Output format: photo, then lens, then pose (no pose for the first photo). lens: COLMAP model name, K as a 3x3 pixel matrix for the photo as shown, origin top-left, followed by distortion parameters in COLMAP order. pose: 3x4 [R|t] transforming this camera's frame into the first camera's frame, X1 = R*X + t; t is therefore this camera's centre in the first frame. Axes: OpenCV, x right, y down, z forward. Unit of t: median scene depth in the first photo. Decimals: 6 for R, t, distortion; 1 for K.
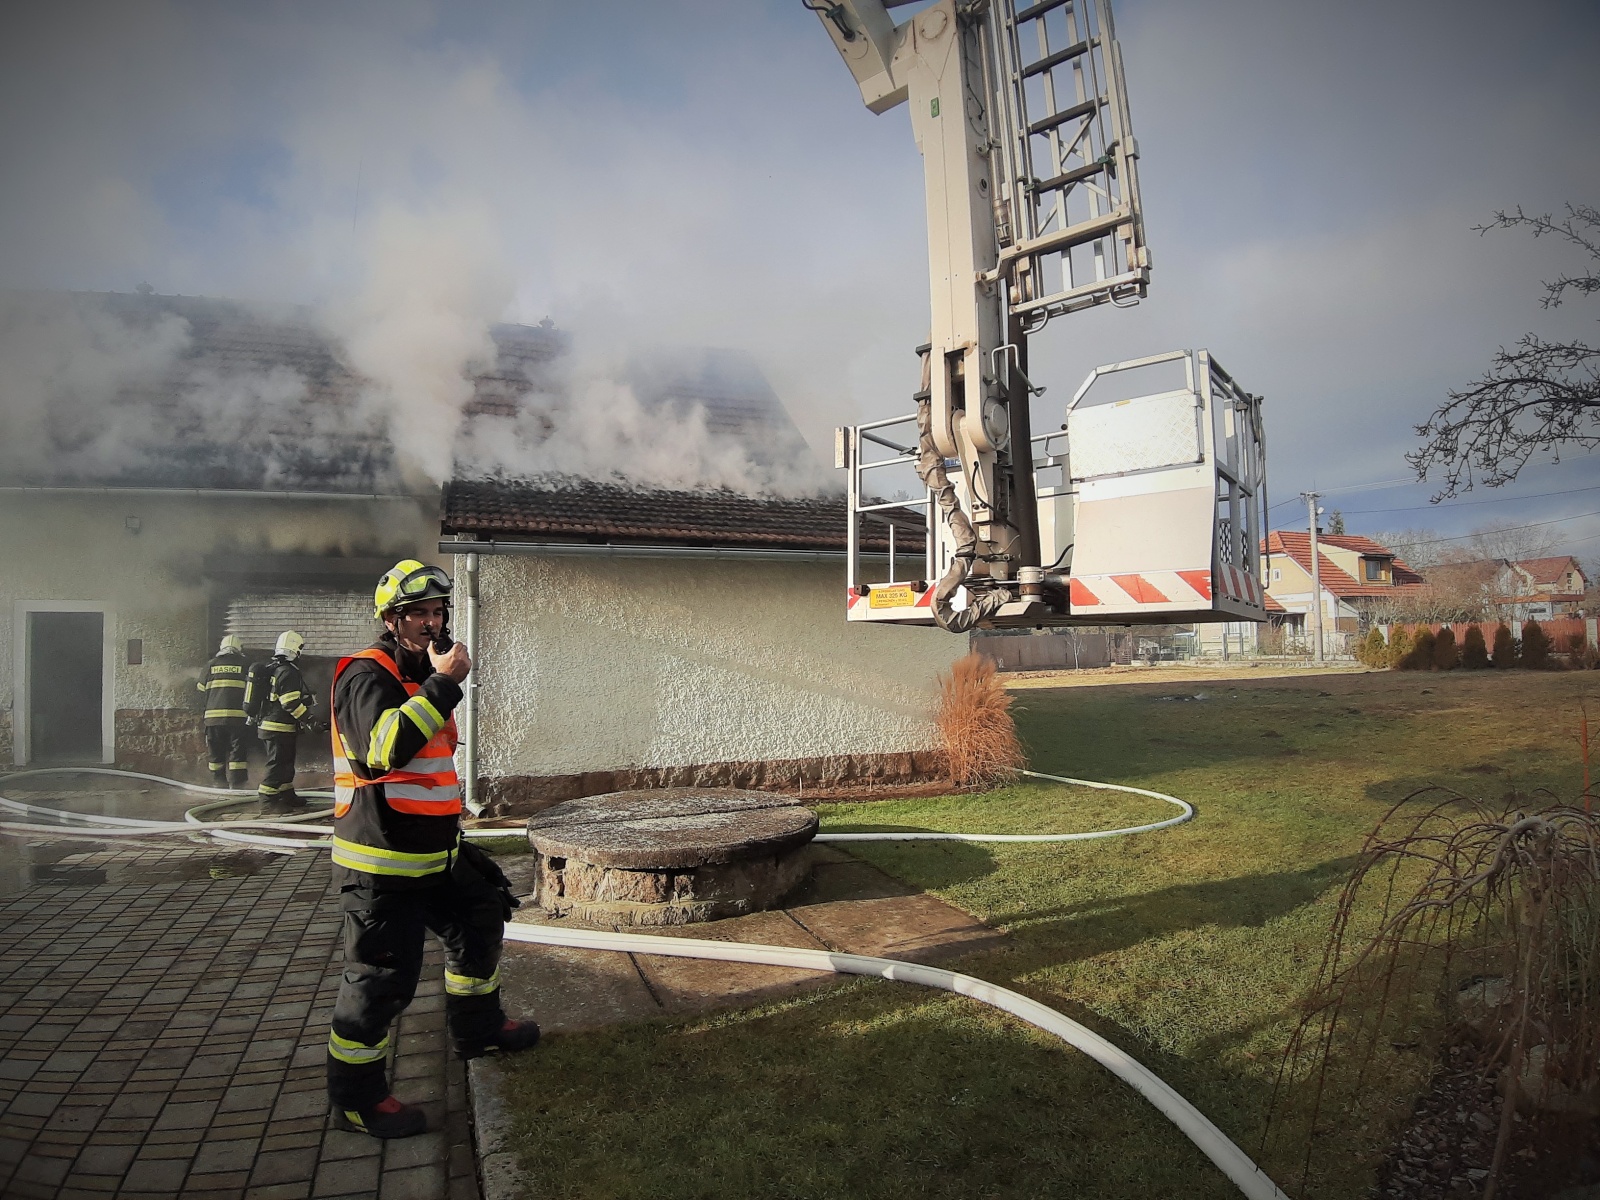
lens RADIAL K [[836.0, 0, 800.0], [0, 836.0, 600.0], [0, 0, 1]] dist [-0.096875, -0.000048]
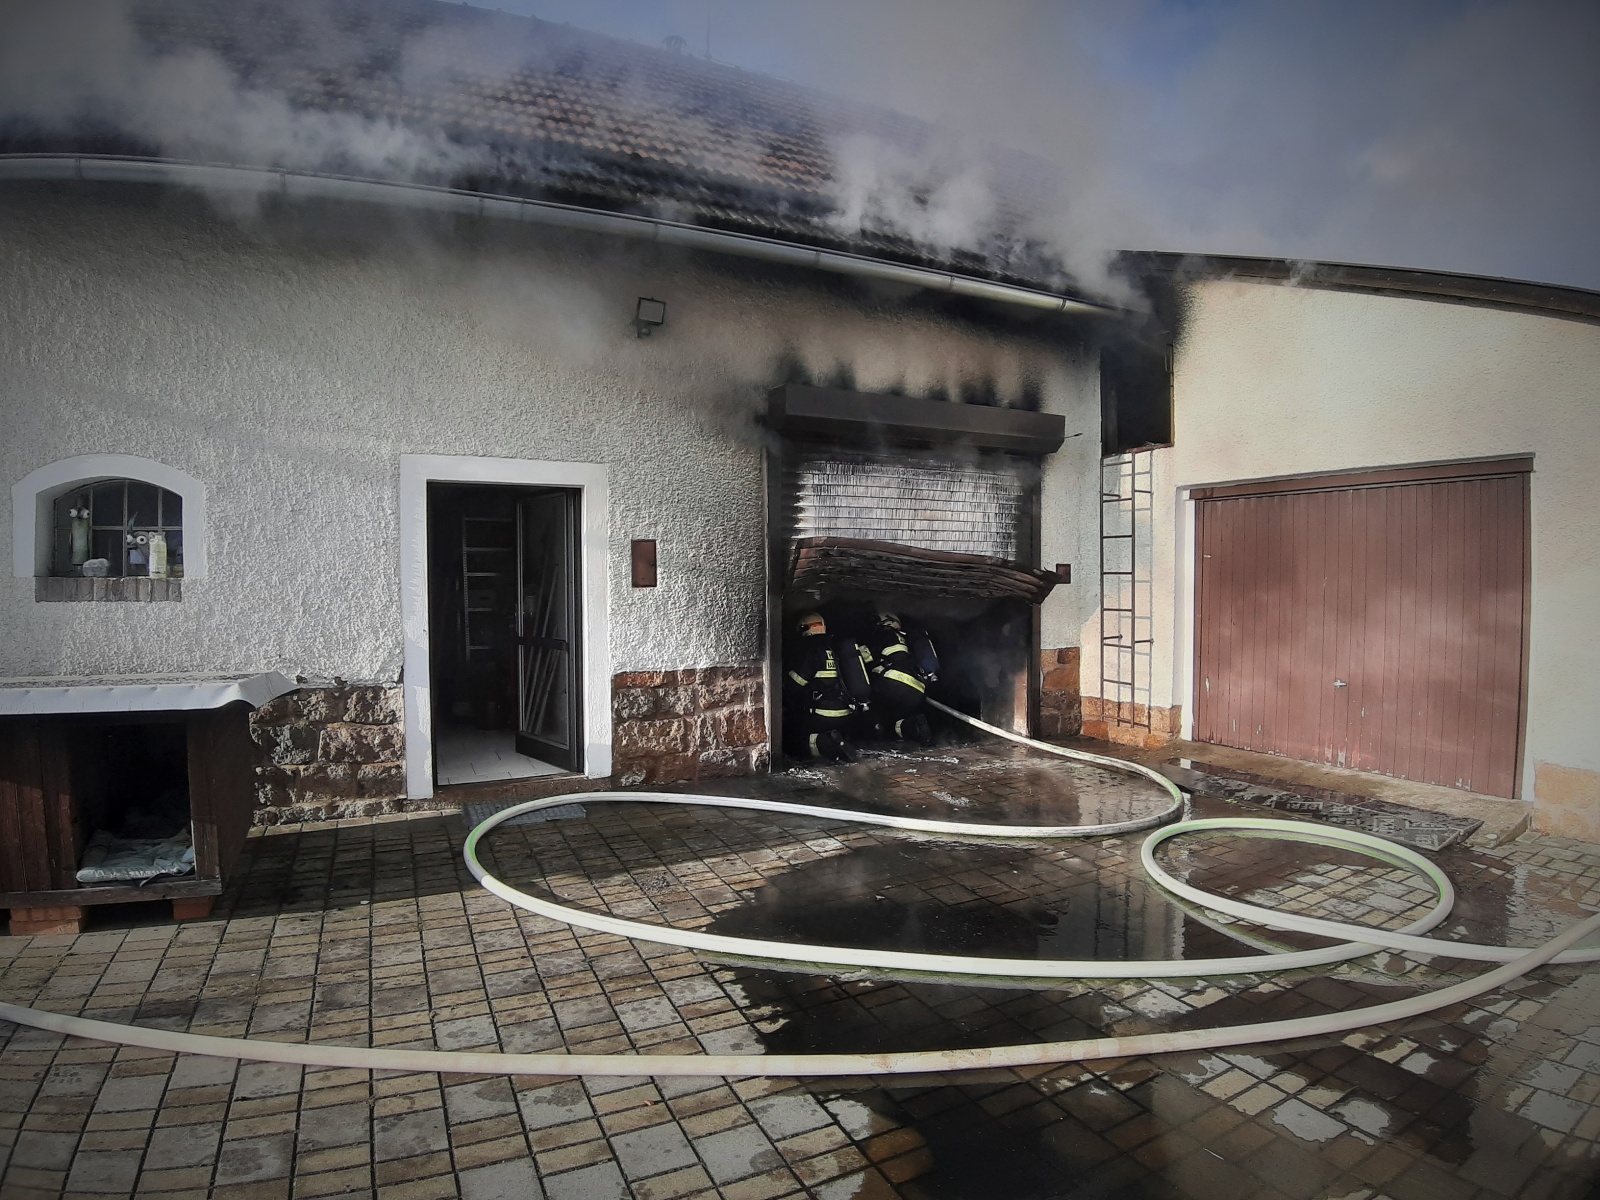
lens RADIAL K [[836.0, 0, 800.0], [0, 836.0, 600.0], [0, 0, 1]] dist [-0.096875, -0.000048]
pose [[0.989200, 0.006054, 0.146445, -0.830502], [-0.019408, 0.995759, 0.089930, 0.039048], [-0.145279, -0.091801, 0.985123, 0.426564]]
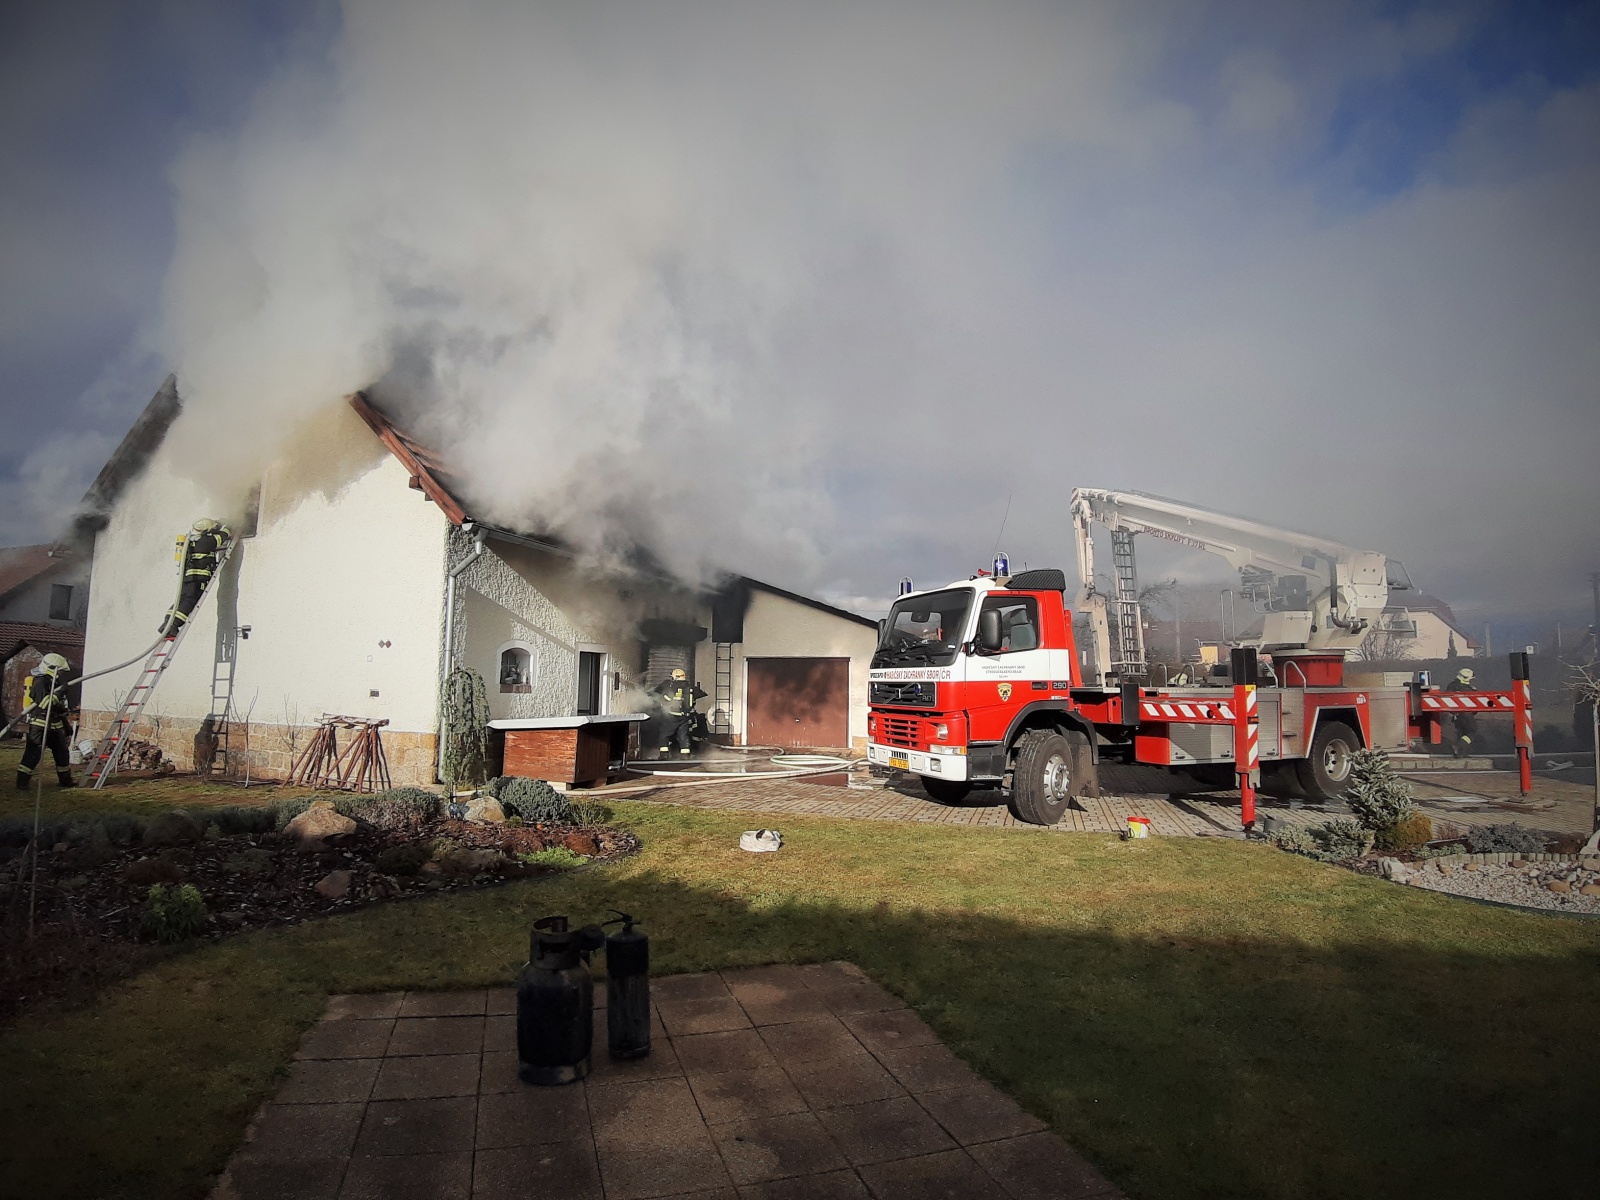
lens RADIAL K [[832.9, 0, 797.7], [0, 832.9, 592.0], [0, 0, 1]] dist [-0.052592, -0.056859]
pose [[0.578499, 0.111566, 0.808017, -1.925522], [-0.075919, 0.993666, -0.082845, 0.003115], [-0.812142, -0.013418, 0.583305, -0.181321]]
